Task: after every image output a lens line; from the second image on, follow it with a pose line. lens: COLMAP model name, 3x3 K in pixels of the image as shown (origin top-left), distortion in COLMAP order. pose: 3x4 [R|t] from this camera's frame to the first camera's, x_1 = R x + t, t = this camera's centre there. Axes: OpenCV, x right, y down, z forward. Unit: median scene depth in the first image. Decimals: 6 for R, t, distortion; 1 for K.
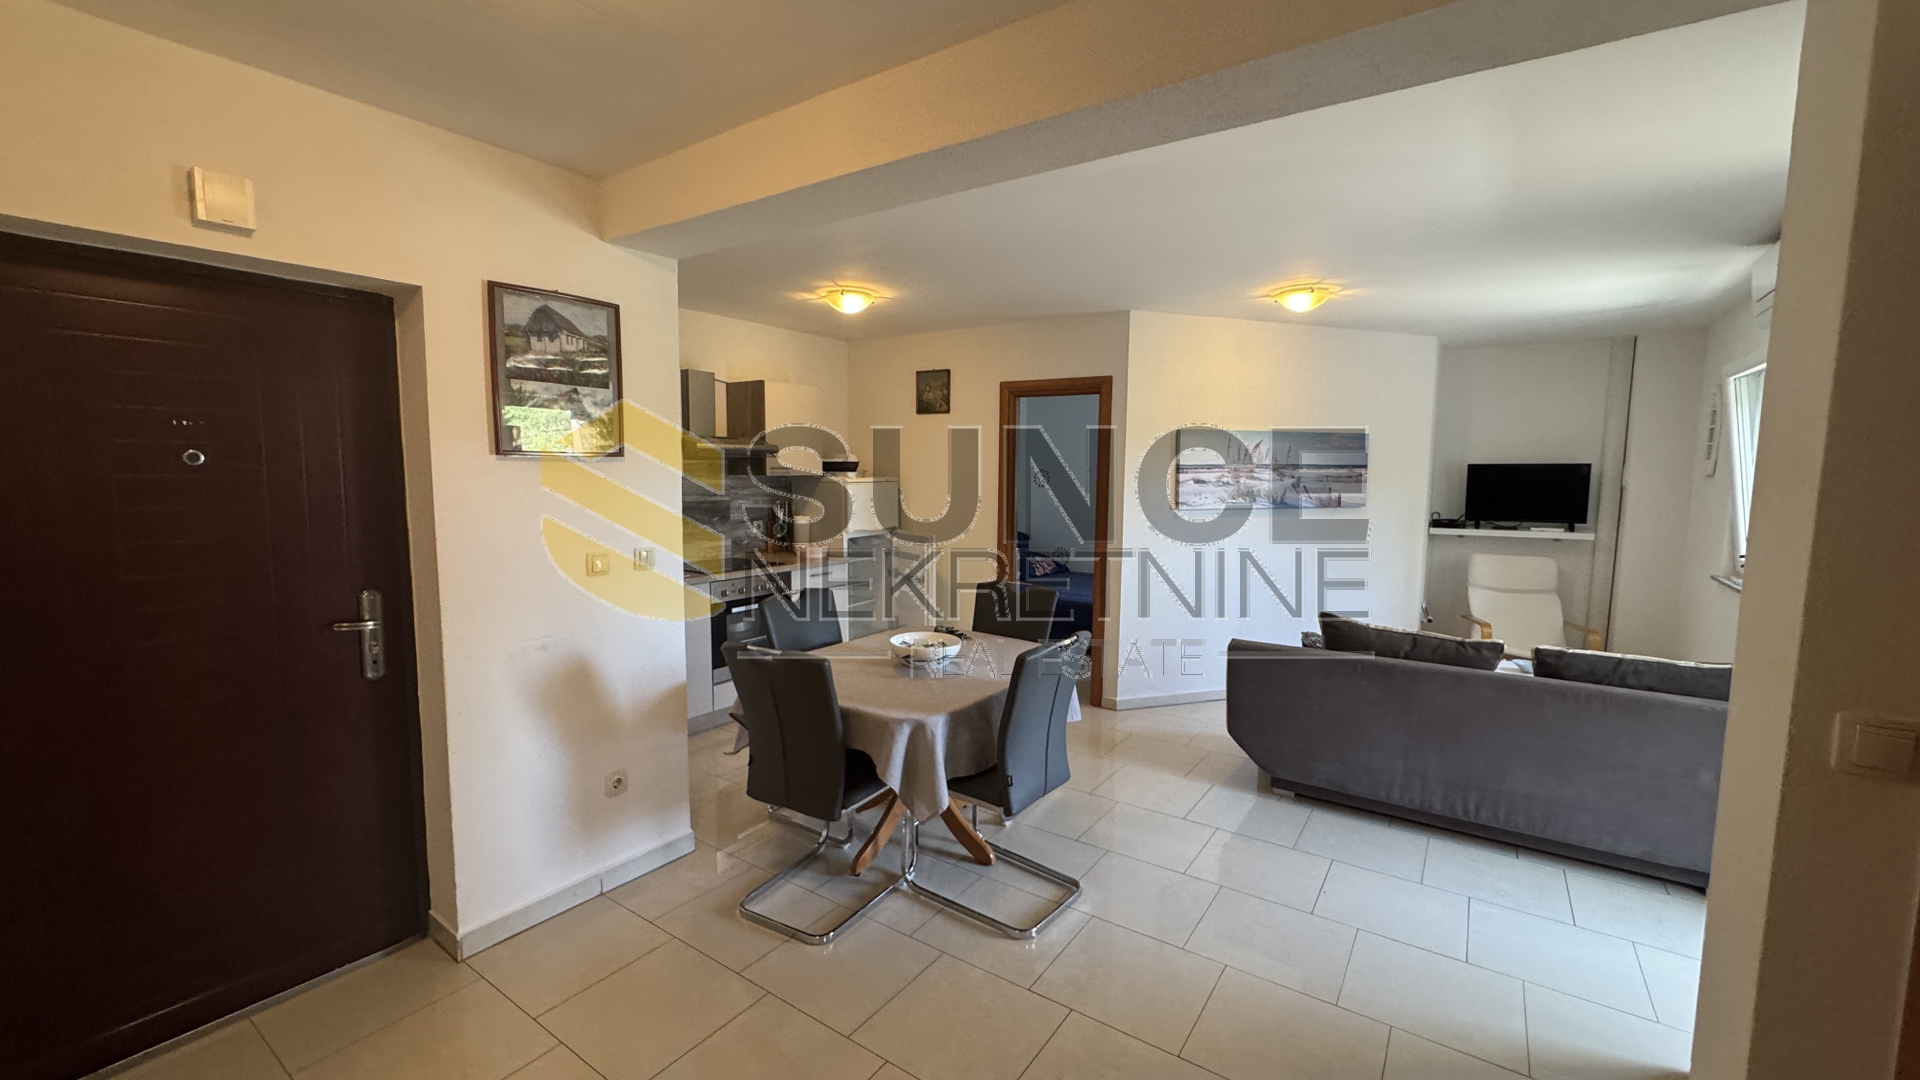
lens RADIAL K [[768.8, 0, 960.3], [0, 768.8, 545.5], [0, 0, 1]] dist [-0.003492, 0.000213]
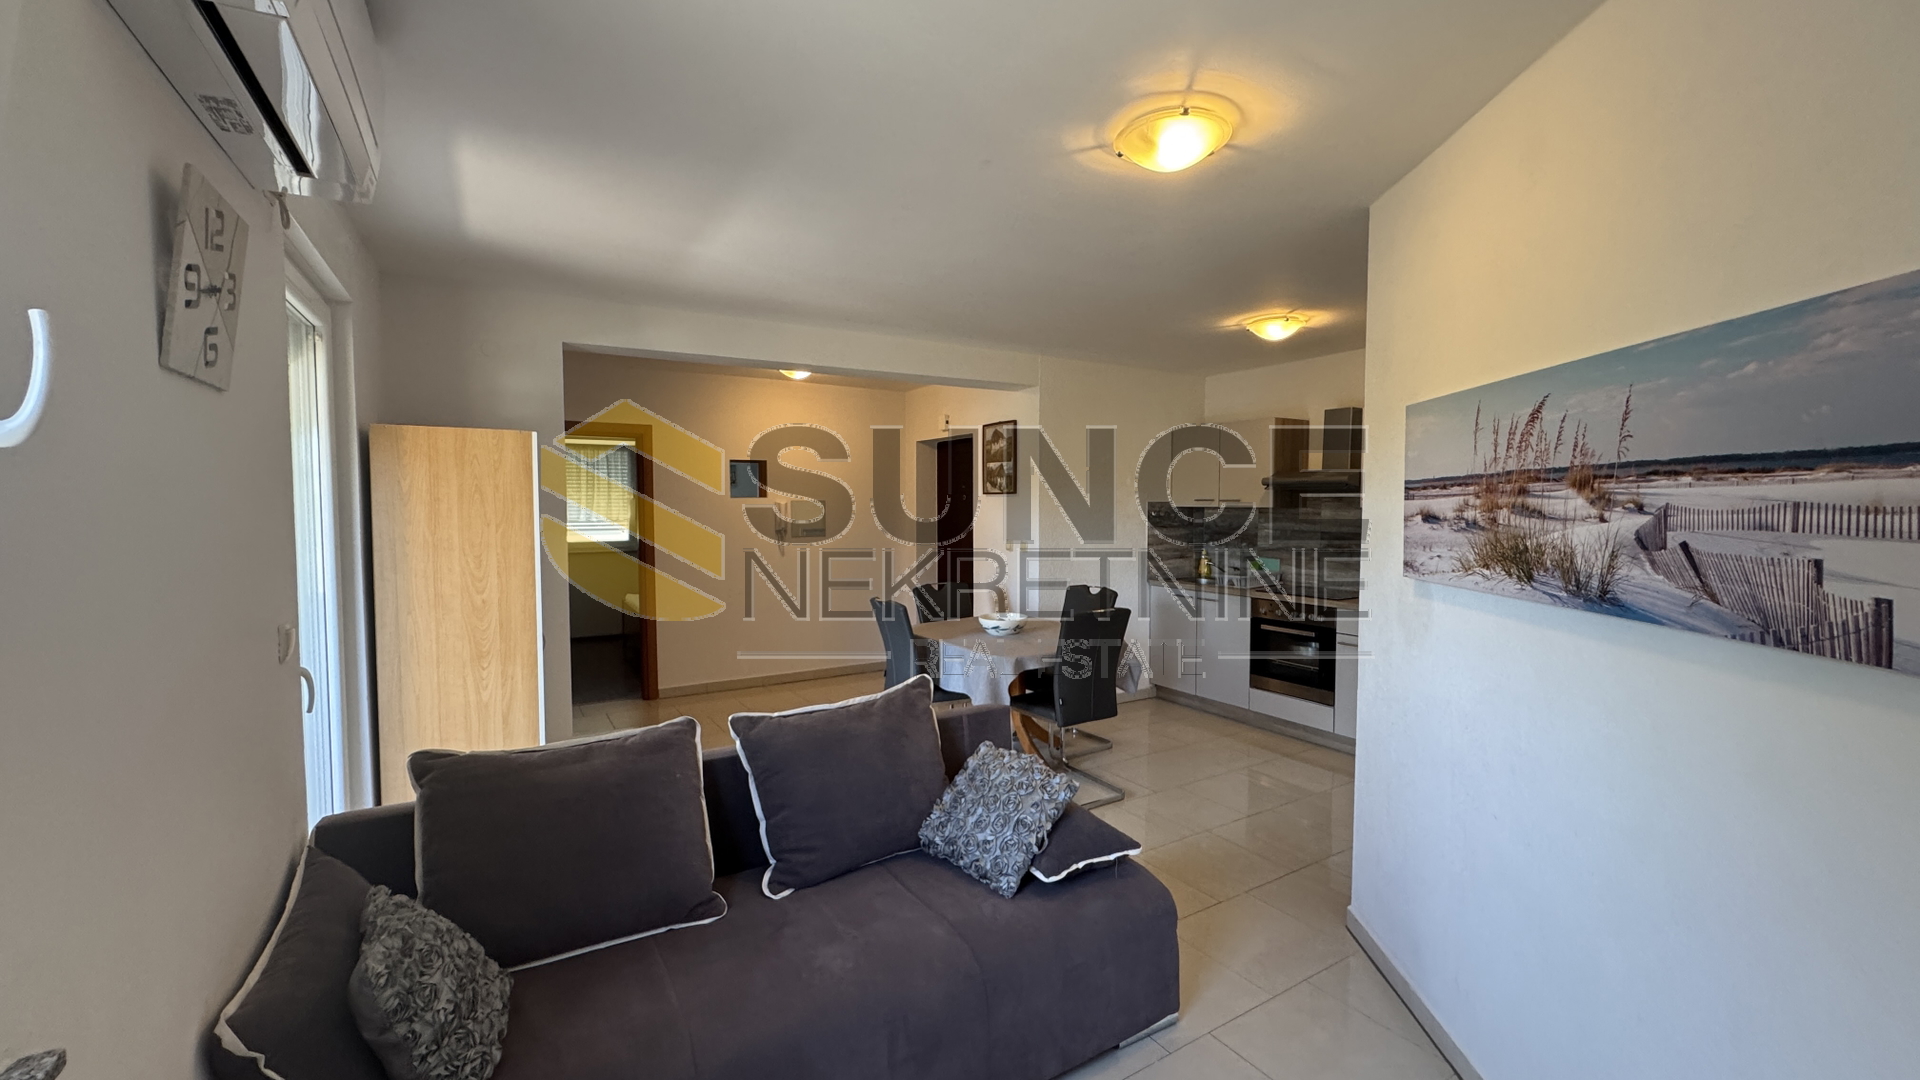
lens RADIAL K [[768.8, 0, 953.2], [0, 768.8, 541.6], [0, 0, 1]] dist [-0.003492, 0.000213]
pose [[-0.405367, 0.037590, -0.913381, 0.776821], [-0.098175, 0.991586, 0.084379, -0.076205], [0.908867, 0.123876, -0.398266, 0.884946]]
